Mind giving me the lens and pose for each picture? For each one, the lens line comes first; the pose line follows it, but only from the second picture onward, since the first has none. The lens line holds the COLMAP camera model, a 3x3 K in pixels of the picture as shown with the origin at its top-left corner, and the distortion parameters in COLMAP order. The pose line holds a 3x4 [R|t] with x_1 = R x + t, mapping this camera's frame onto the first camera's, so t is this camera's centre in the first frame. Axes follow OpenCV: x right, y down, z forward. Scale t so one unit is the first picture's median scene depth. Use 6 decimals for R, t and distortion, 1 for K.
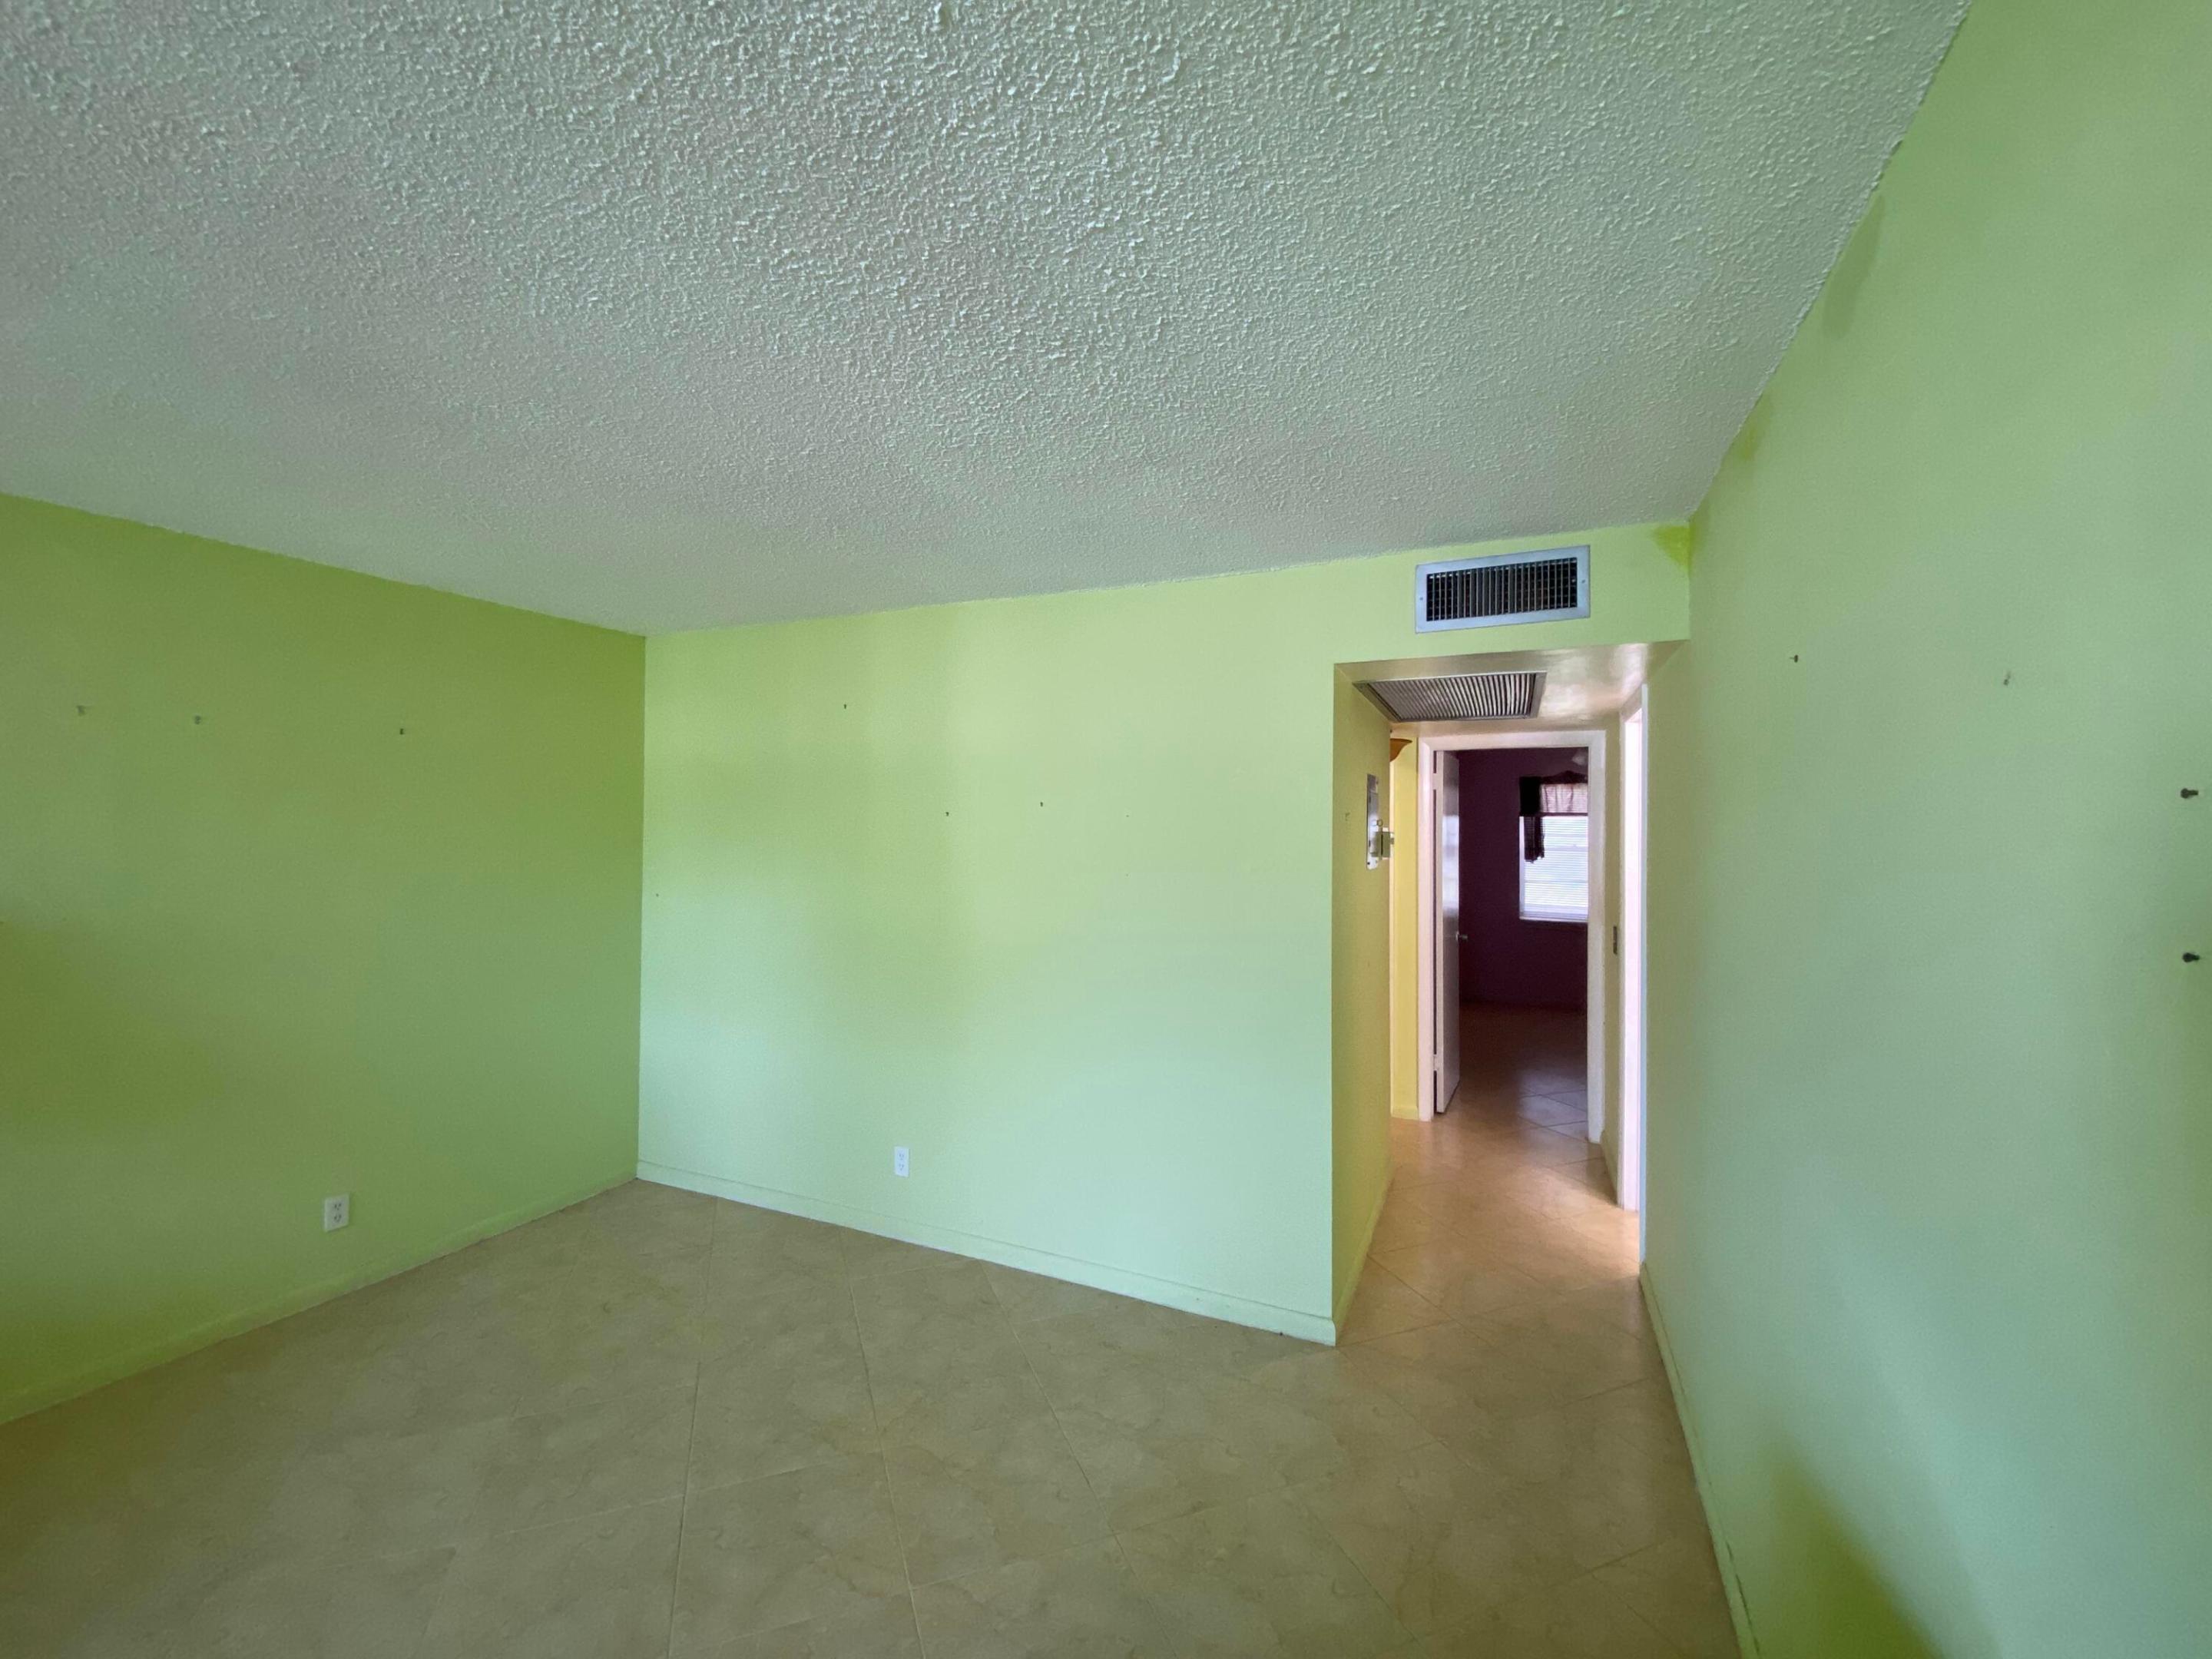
lens RADIAL K [[894.6, 0, 1098.4], [0, 894.6, 827.2], [0, 0, 1]] dist [0.019165, -0.019841]
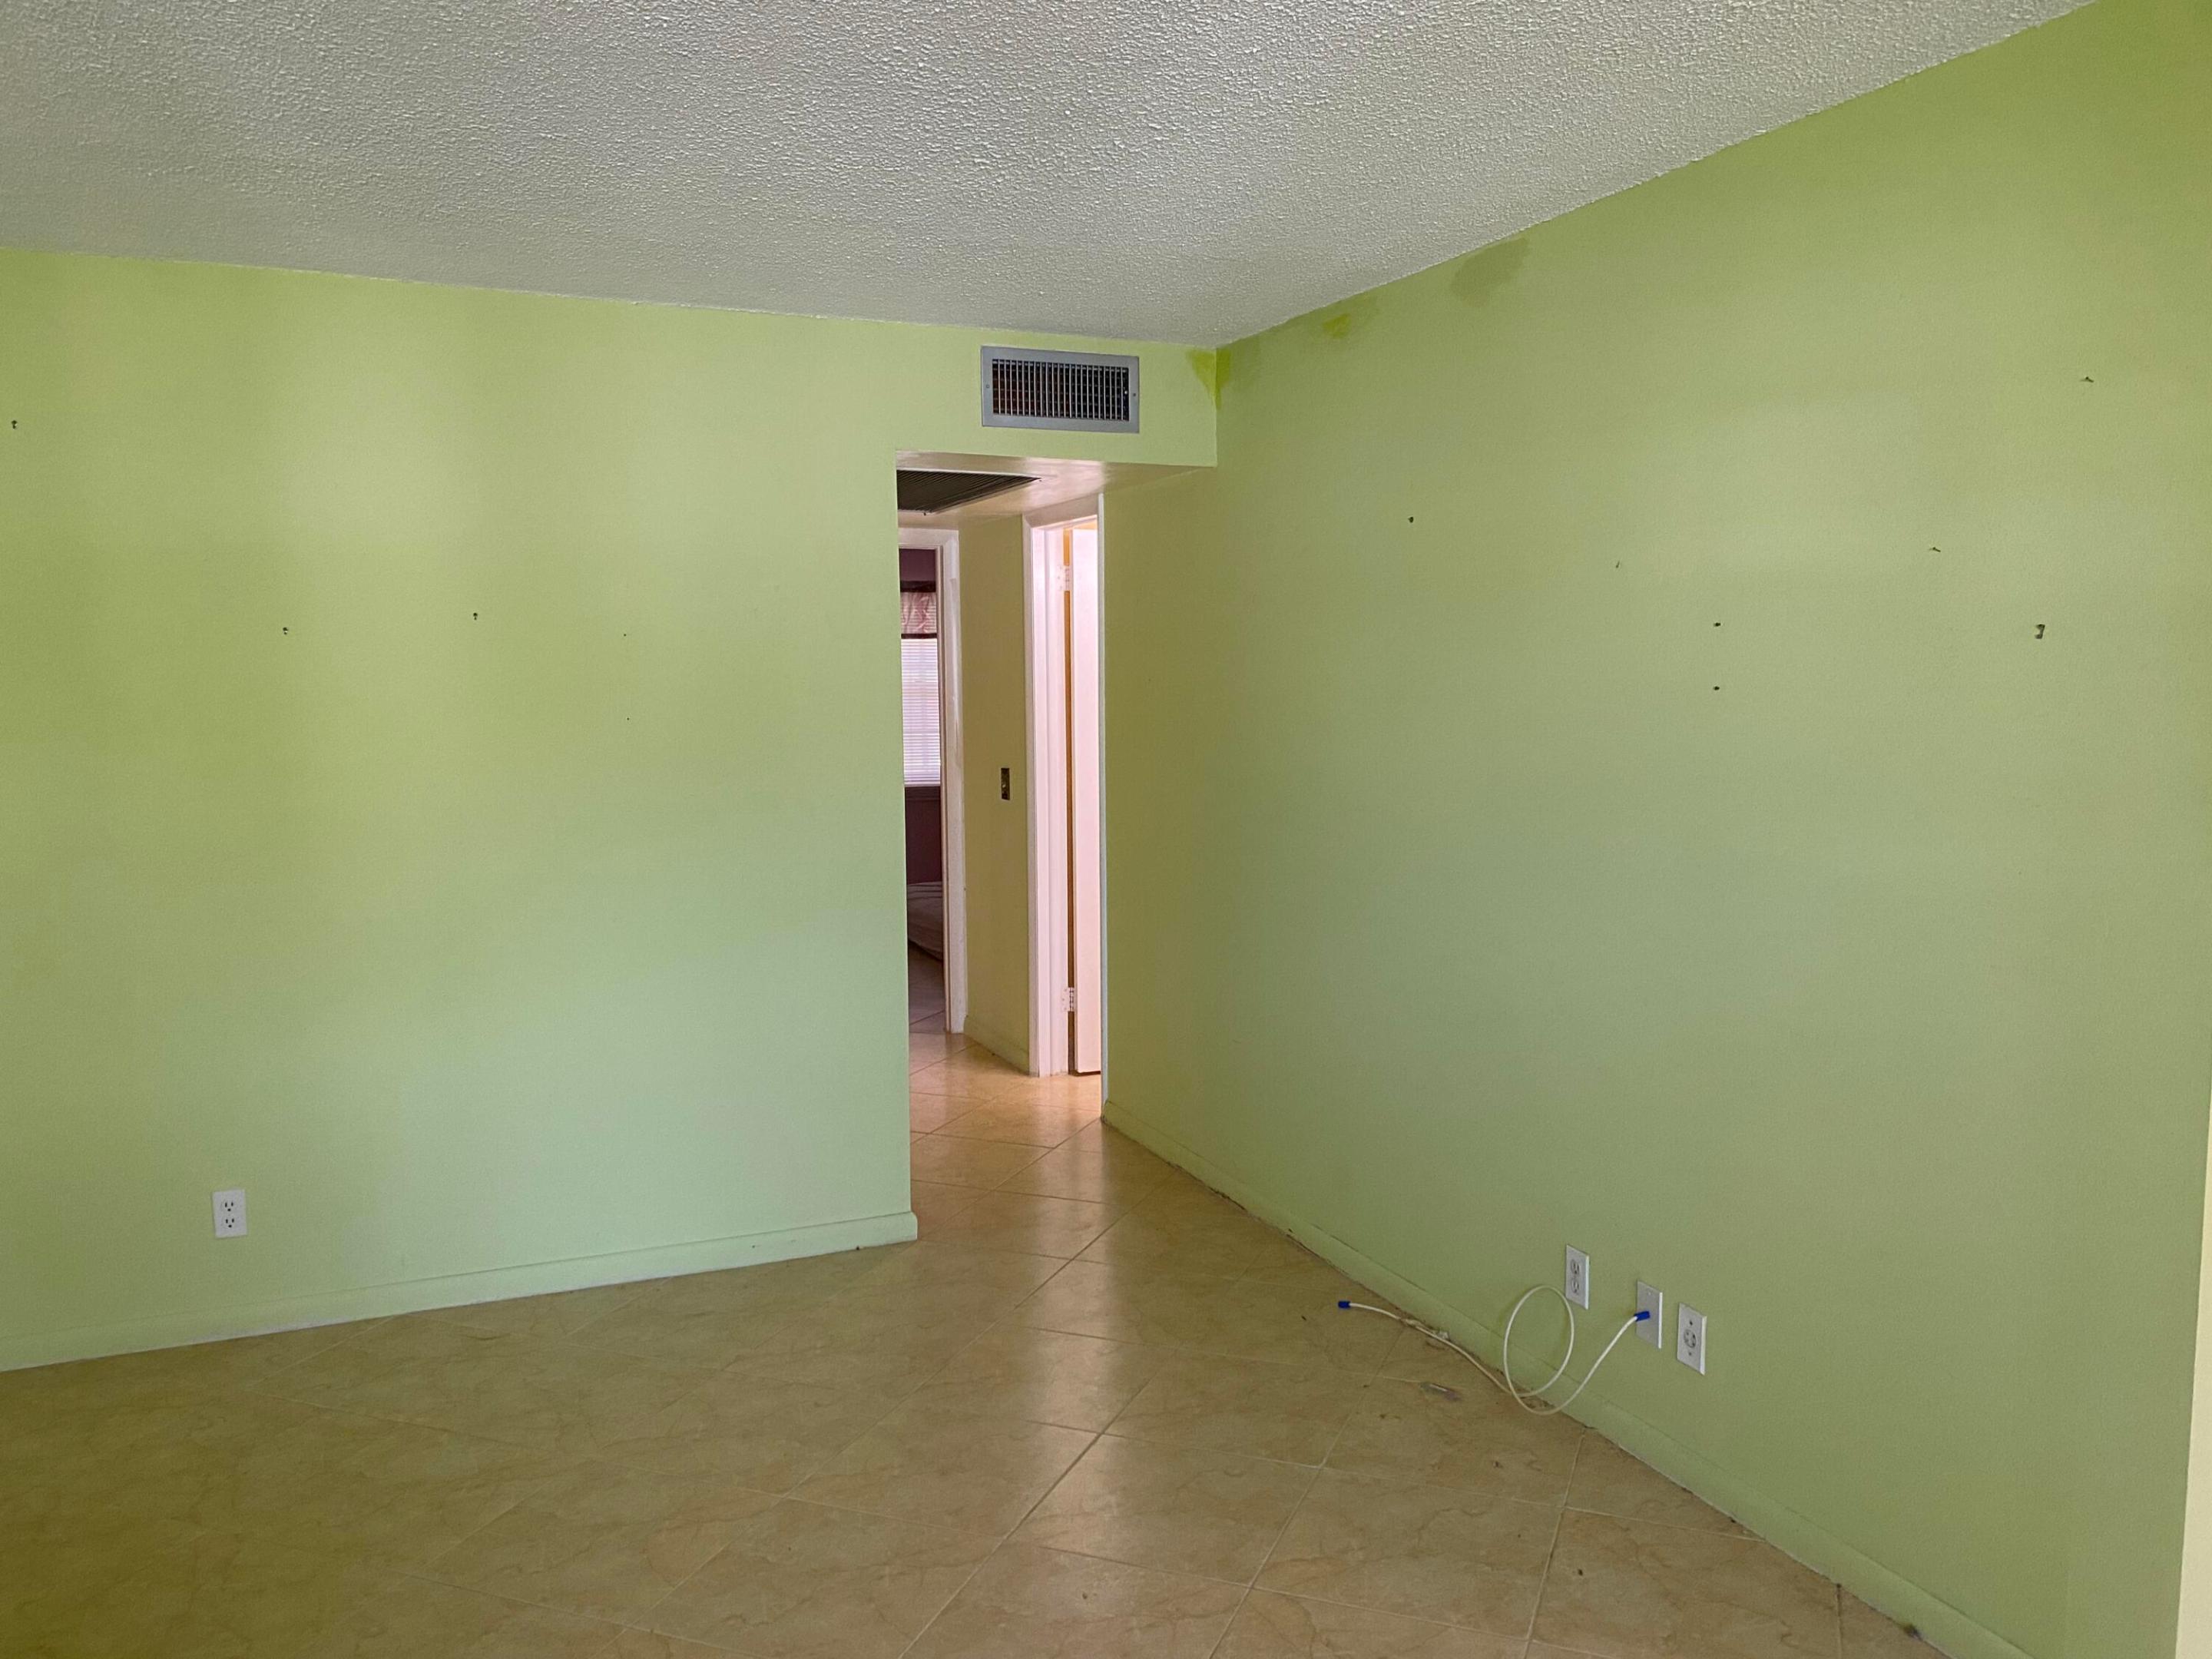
lens RADIAL K [[1663.8, 0, 1110.2], [0, 1663.8, 885.1], [0, 0, 1]] dist [0.043066, -0.077292]
pose [[0.673825, -0.104961, 0.731398, -0.711138], [0.006802, 0.990698, 0.135906, 0.006283], [-0.738860, -0.086602, 0.668271, -0.194696]]
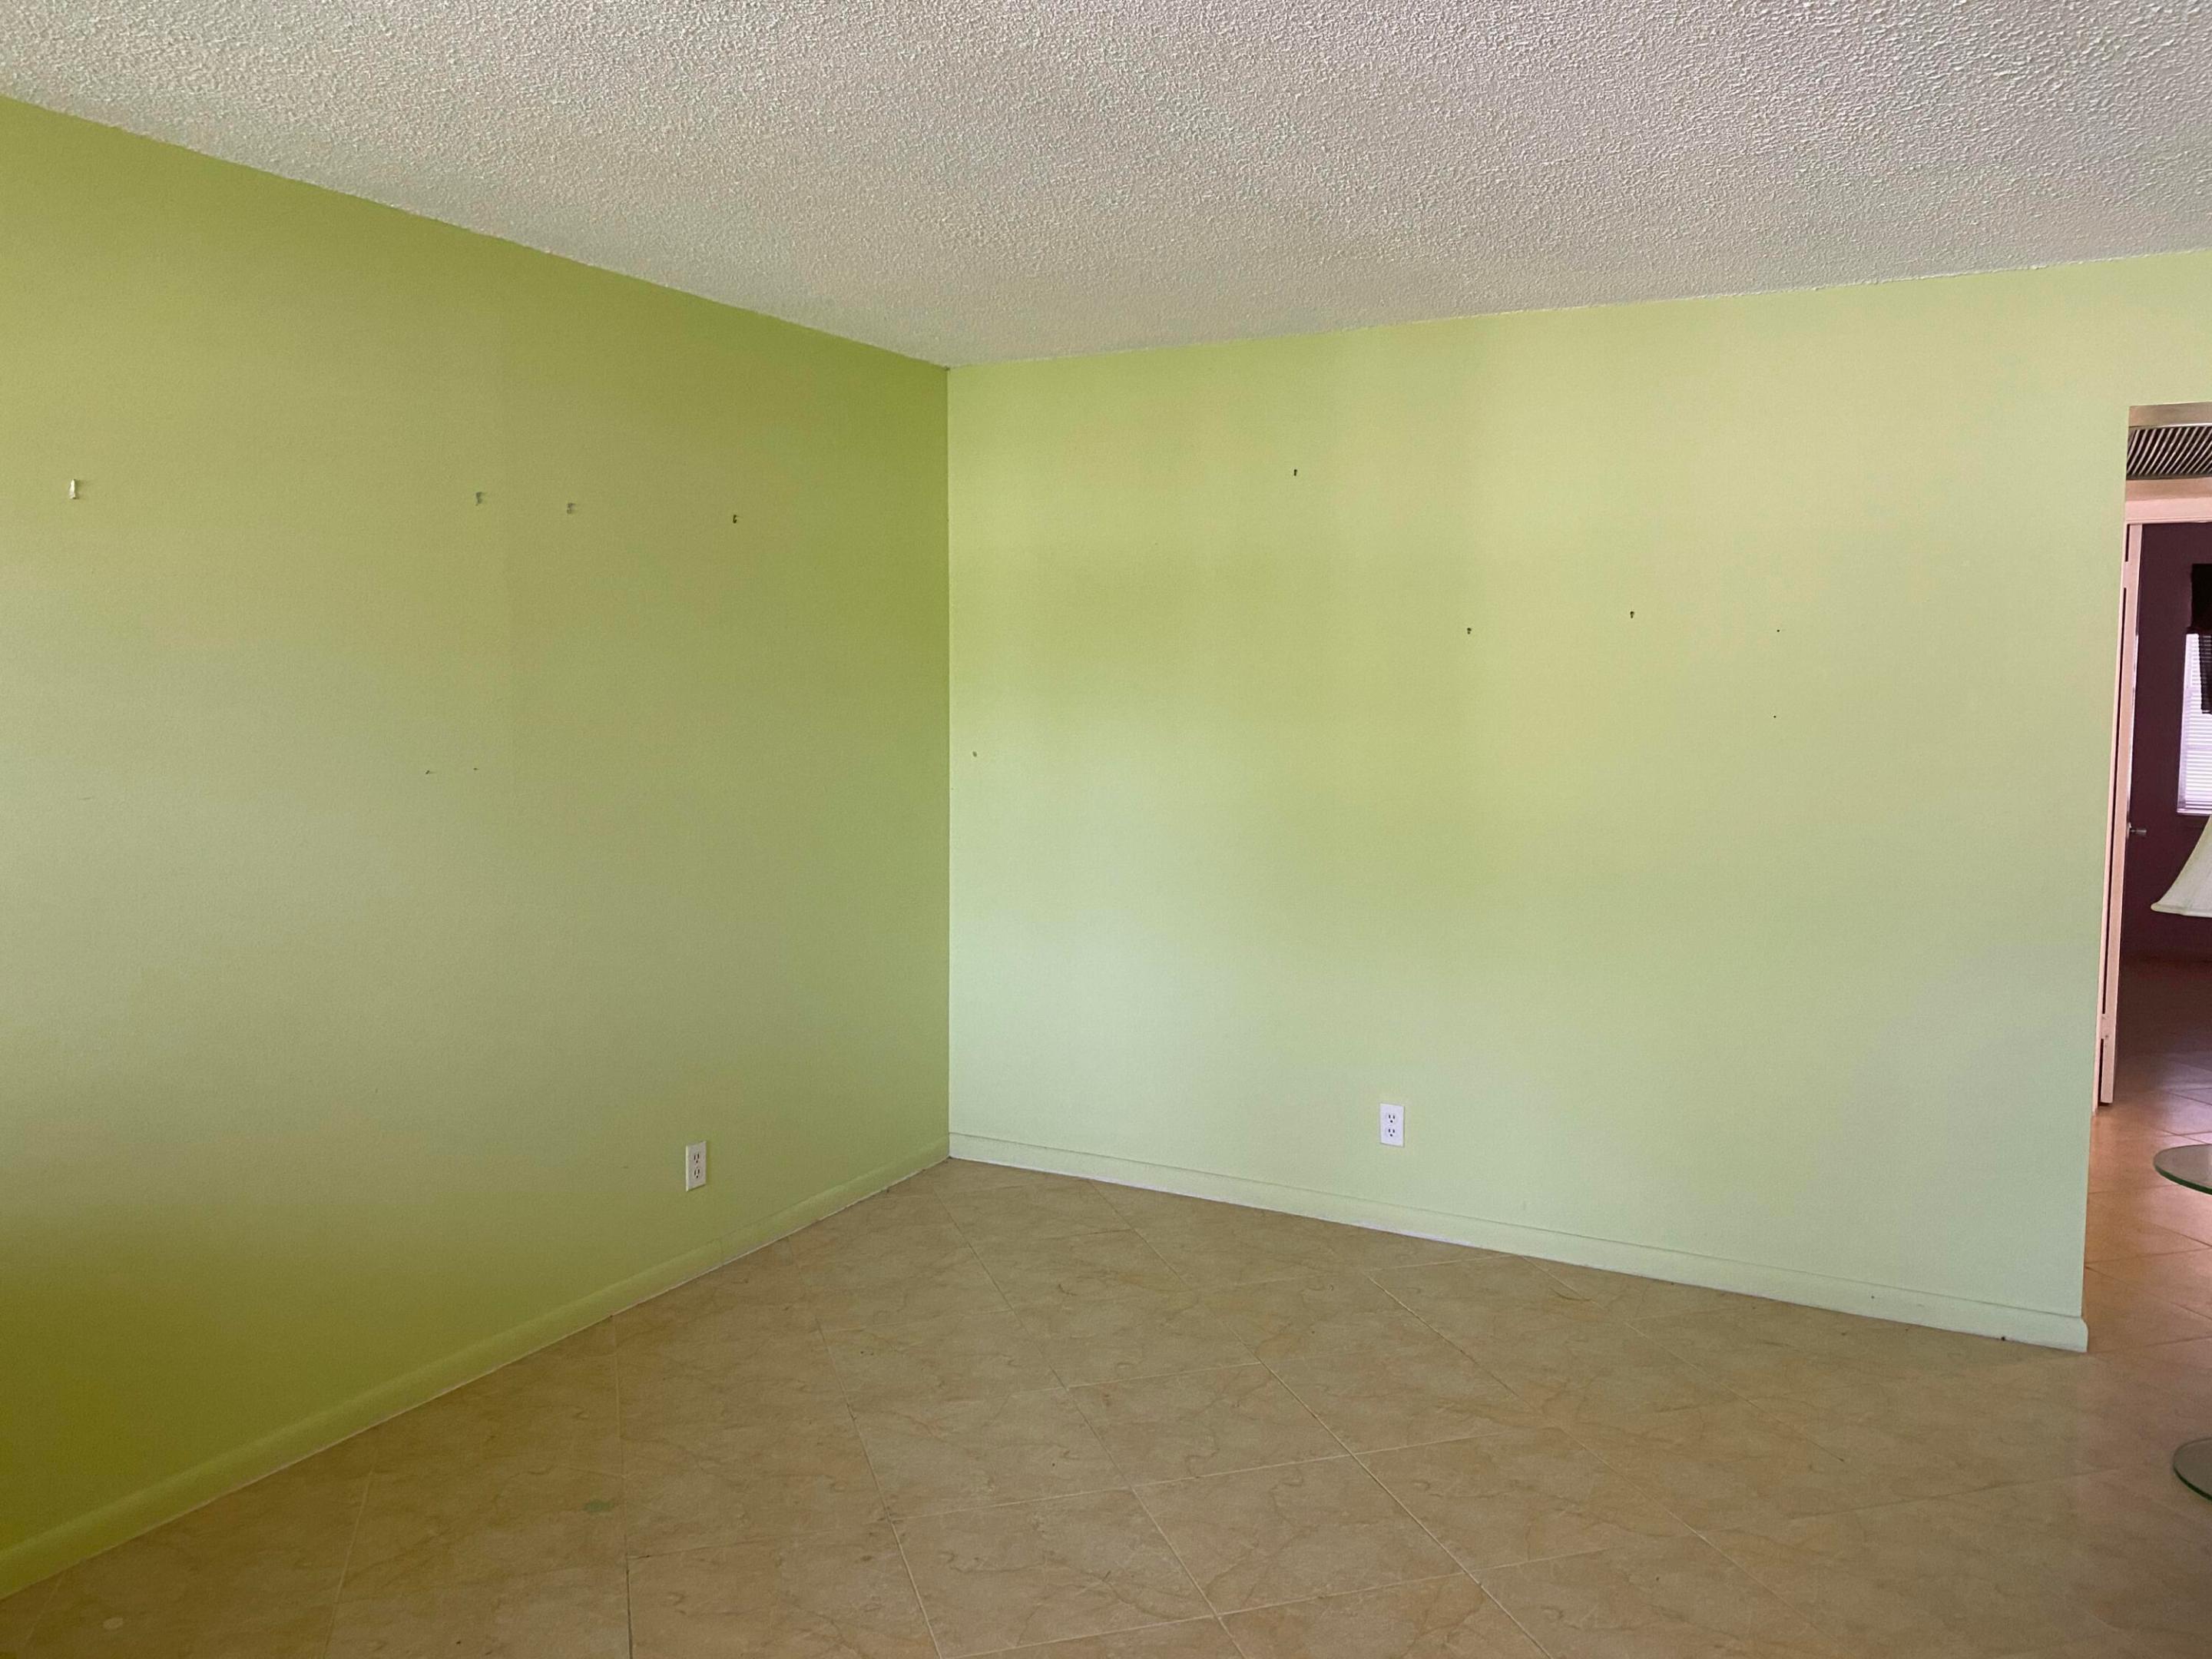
lens RADIAL K [[1672.4, 0, 1106.0], [0, 1672.4, 829.5], [0, 0, 1]] dist [0.065279, -0.078279]
pose [[0.997860, 0.002114, -0.065345, -0.410994], [0.004389, 0.995056, 0.099218, 0.008497], [0.065232, -0.099293, 0.992918, -0.357381]]
